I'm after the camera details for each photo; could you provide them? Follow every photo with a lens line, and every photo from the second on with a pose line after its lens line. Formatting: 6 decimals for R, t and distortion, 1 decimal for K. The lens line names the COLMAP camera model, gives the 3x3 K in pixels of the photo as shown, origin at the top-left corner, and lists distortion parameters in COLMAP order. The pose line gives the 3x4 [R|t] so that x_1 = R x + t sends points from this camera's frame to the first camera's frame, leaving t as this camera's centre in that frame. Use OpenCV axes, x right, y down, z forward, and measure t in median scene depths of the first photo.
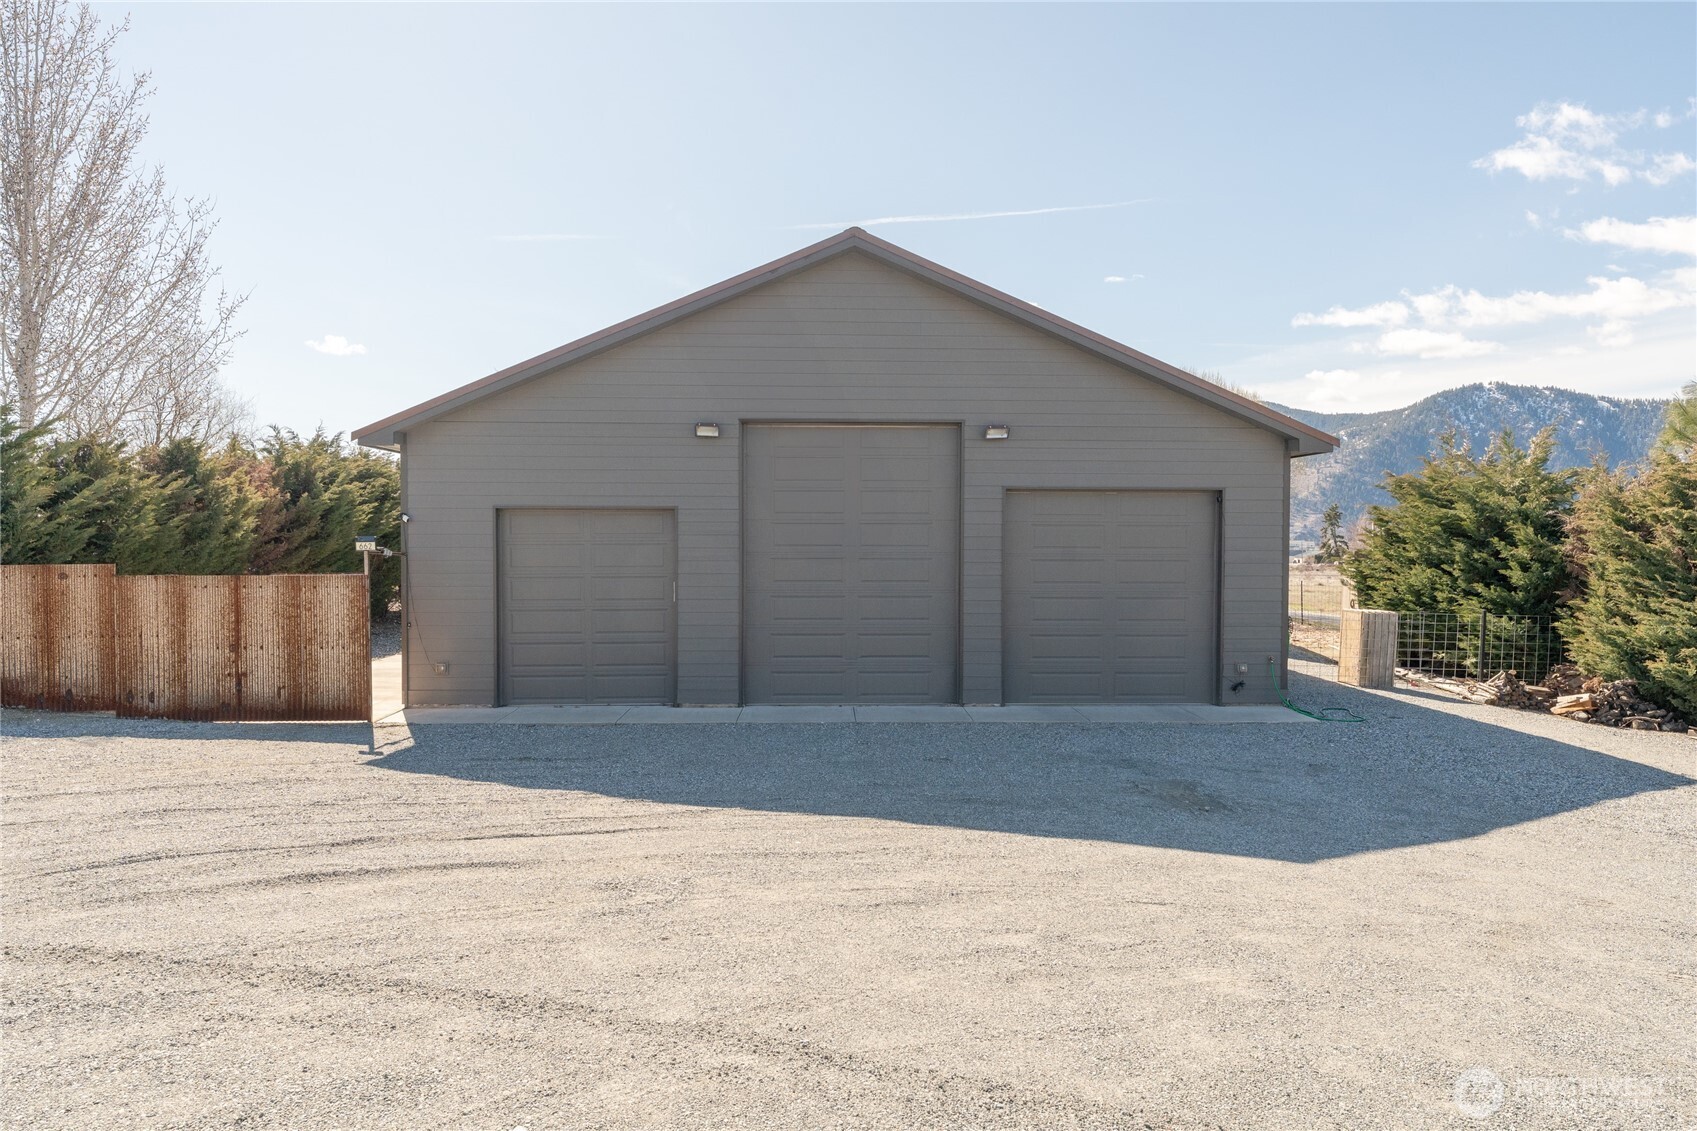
lens RADIAL K [[1162.2, 0, 848.2], [0, 1162.2, 611.6], [0, 0, 1]] dist [-0.001637, -0.044045]
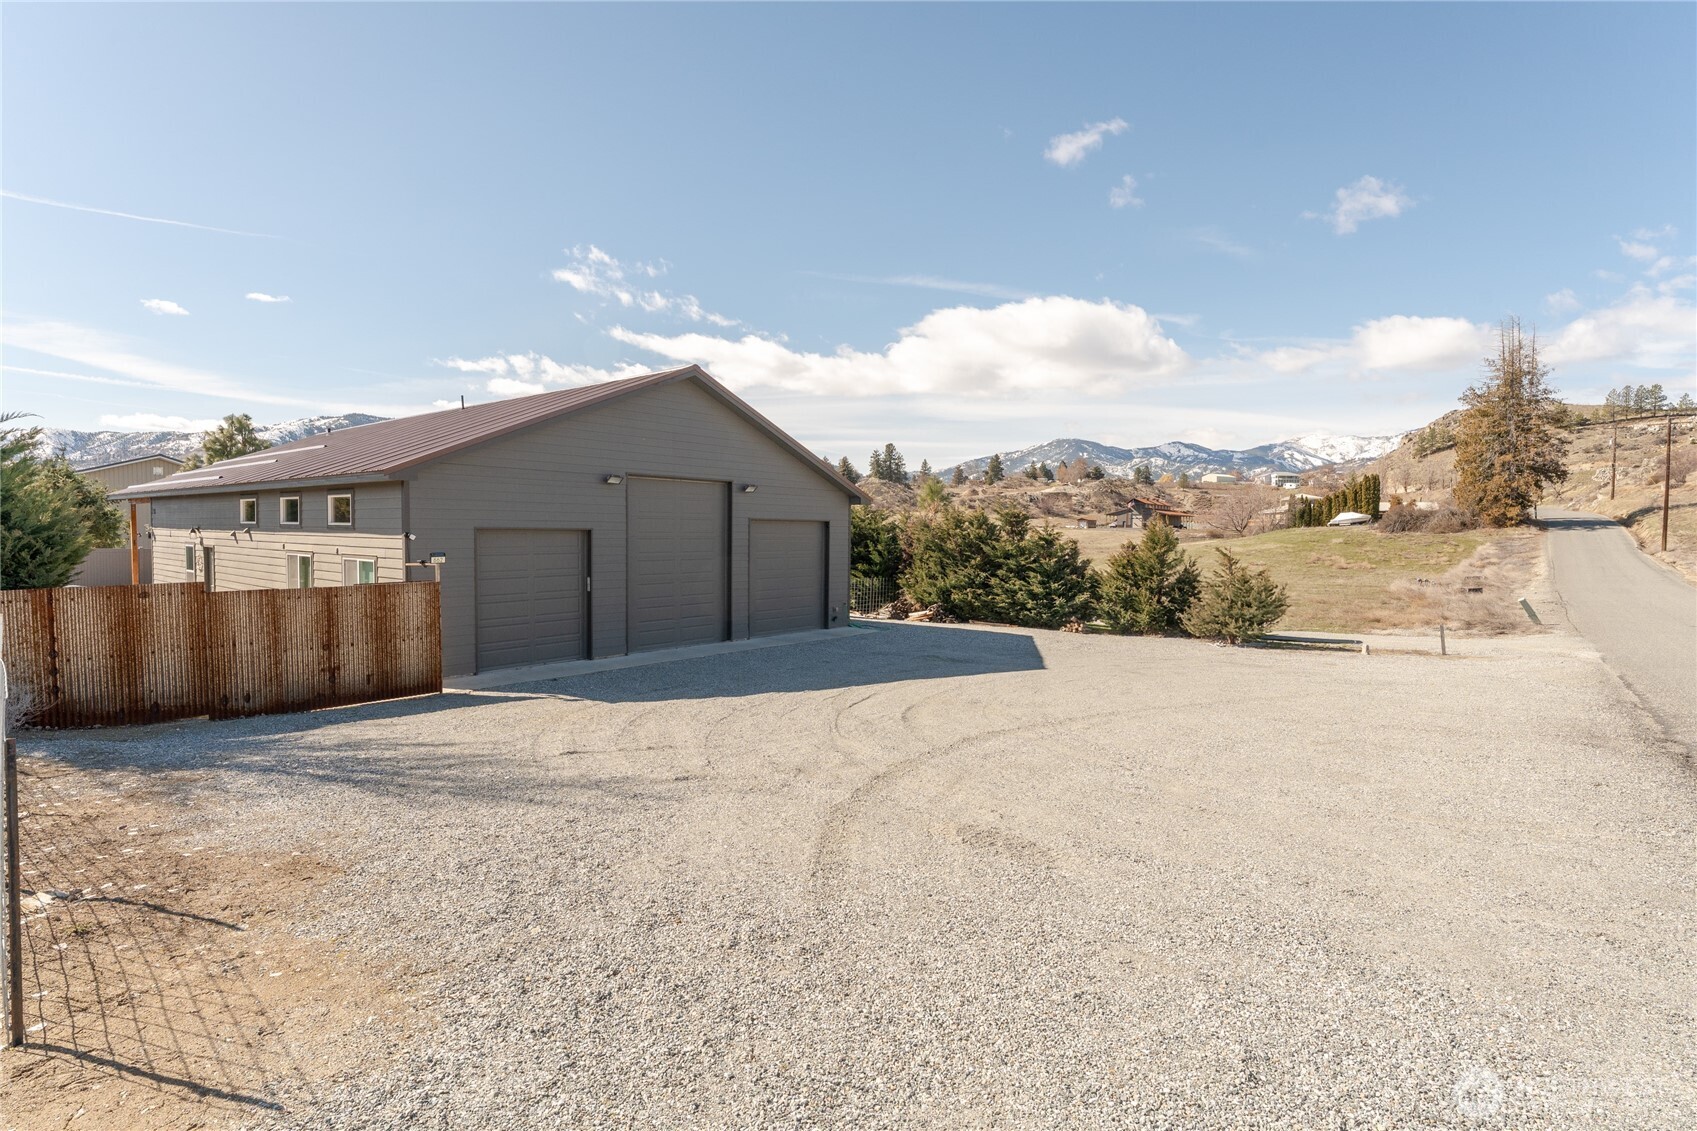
lens RADIAL K [[826.8, 0, 848.4], [0, 826.8, 534.1], [0, 0, 1]] dist [-0.049412, -0.000135]
pose [[0.664588, -0.000125, 0.747210, -0.722822], [0.034226, 0.998956, -0.030274, -0.037753], [-0.746426, 0.045693, 0.663898, 0.030924]]
